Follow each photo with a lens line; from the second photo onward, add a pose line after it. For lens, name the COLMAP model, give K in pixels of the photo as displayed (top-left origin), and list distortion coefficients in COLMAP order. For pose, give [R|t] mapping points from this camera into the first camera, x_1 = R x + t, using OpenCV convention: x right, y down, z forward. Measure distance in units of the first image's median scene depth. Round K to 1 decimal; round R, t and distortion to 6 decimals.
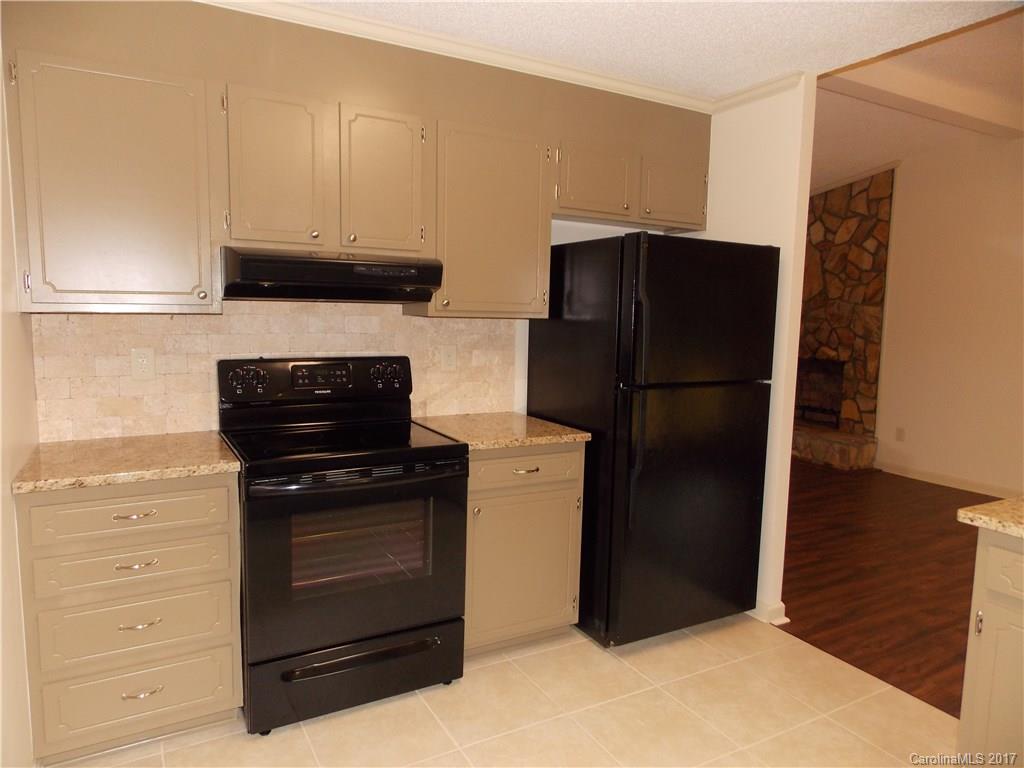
lens RADIAL K [[686.4, 0, 510.6], [0, 686.4, 381.2], [0, 0, 1]] dist [0.001116, -0.006001]
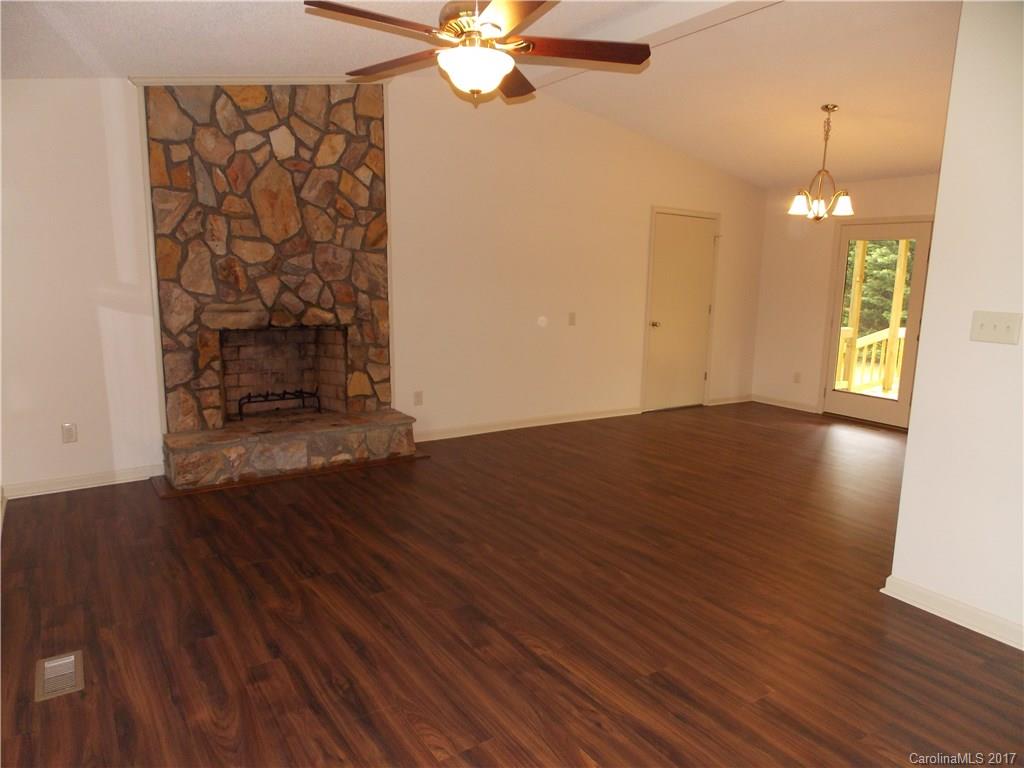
lens RADIAL K [[686.4, 0, 509.2], [0, 686.4, 383.1], [0, 0, 1]] dist [0.001116, -0.006001]
pose [[-0.077720, -0.184881, 0.979683, -0.305185], [0.083811, 0.977965, 0.191205, -0.098577], [-0.993446, 0.096968, -0.060513, 0.881866]]
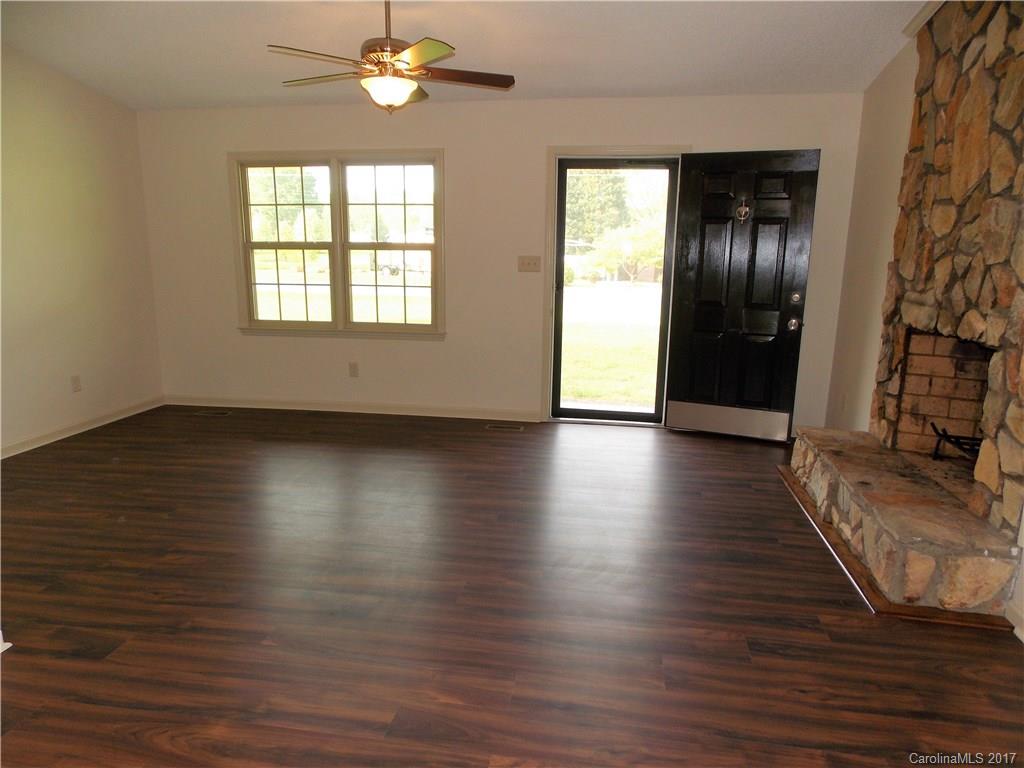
lens RADIAL K [[686.4, 0, 512.0], [0, 686.4, 386.5], [0, 0, 1]] dist [0.001116, -0.006001]
pose [[0.770474, 0.117754, -0.626501, 0.531436], [-0.064855, 0.992171, 0.106725, -0.031269], [0.634163, -0.041598, 0.772079, 0.502506]]
